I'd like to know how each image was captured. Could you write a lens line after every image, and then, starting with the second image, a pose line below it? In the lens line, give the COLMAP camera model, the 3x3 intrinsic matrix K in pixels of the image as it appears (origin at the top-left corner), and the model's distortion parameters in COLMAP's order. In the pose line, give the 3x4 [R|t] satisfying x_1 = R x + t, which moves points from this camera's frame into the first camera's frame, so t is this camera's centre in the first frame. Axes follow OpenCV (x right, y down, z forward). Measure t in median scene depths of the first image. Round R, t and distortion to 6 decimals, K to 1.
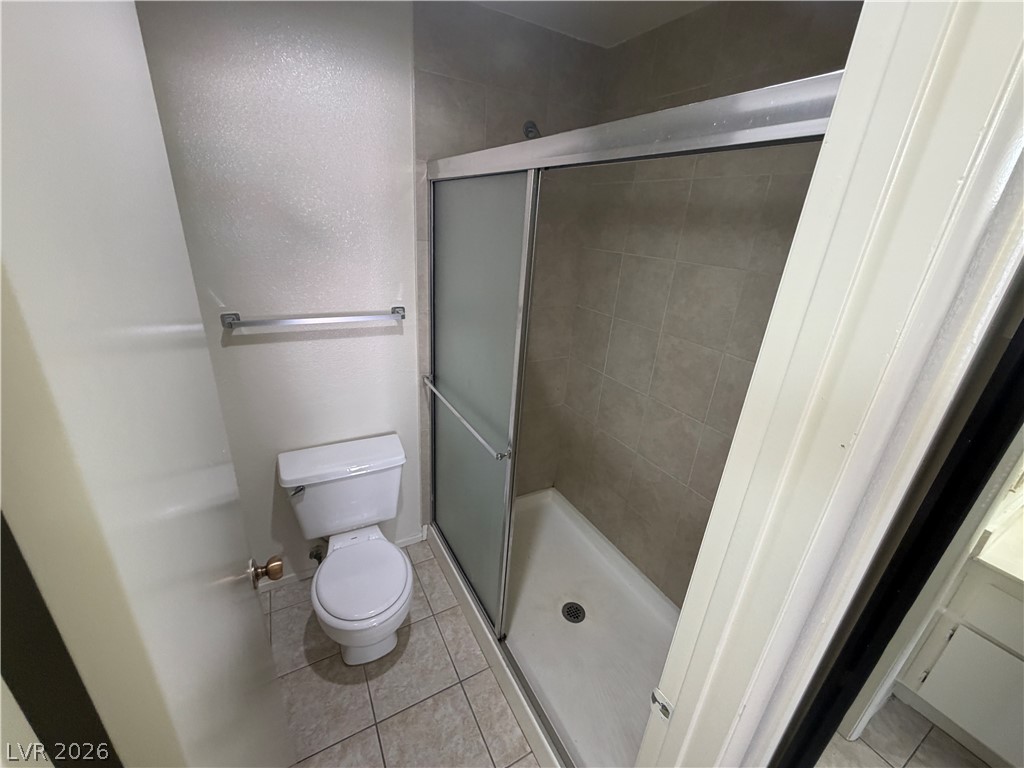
lens RADIAL K [[410.6, 0, 510.7], [0, 410.6, 380.7], [0, 0, 1]] dist [0.003210, -0.000036]
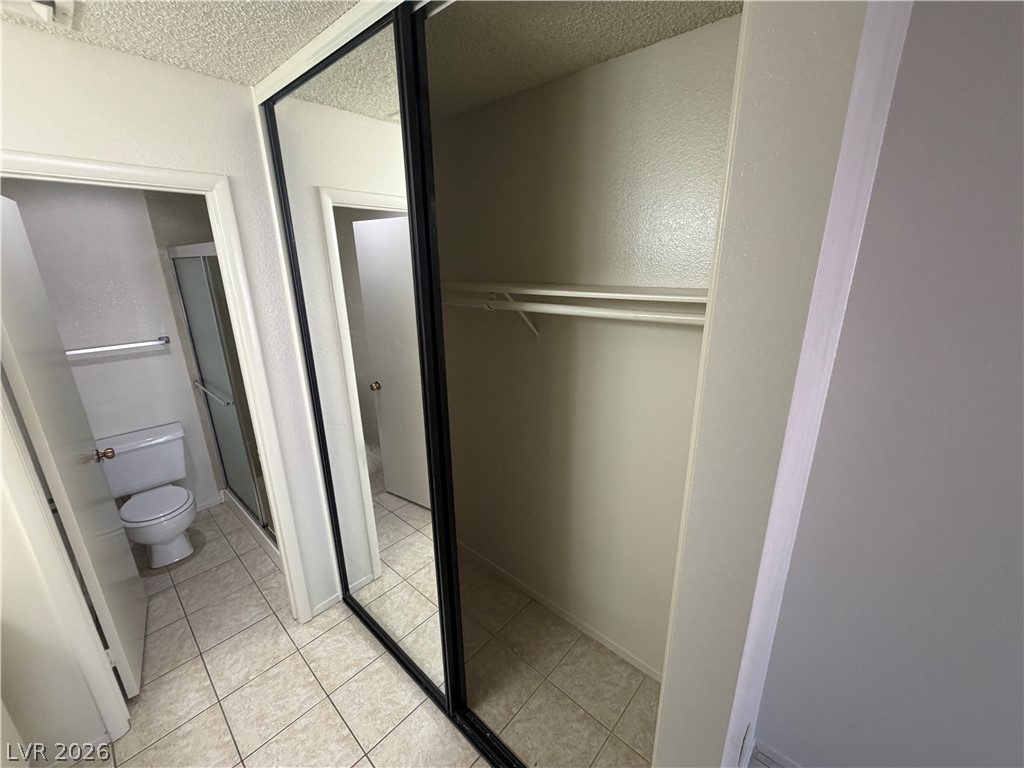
lens RADIAL K [[410.6, 0, 509.4], [0, 410.6, 385.9], [0, 0, 1]] dist [0.003210, -0.000036]
pose [[0.946871, -0.161134, 0.278336, 0.495444], [0.180680, 0.982471, -0.045884, 0.306919], [-0.266063, 0.093735, 0.959387, -0.816101]]
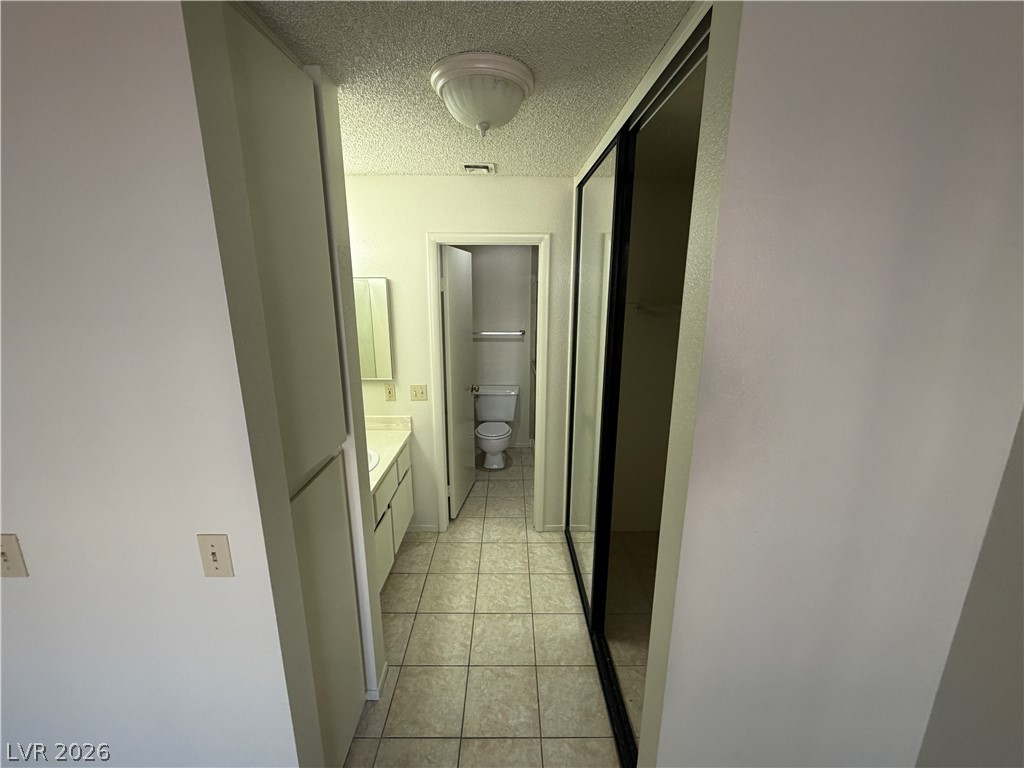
lens RADIAL K [[410.6, 0, 508.3], [0, 410.6, 386.6], [0, 0, 1]] dist [0.003210, -0.000036]
pose [[0.874386, 0.057659, -0.481794, 0.838867], [-0.128180, 0.985091, -0.114738, 0.436585], [0.467995, 0.162082, 0.868741, -1.095127]]
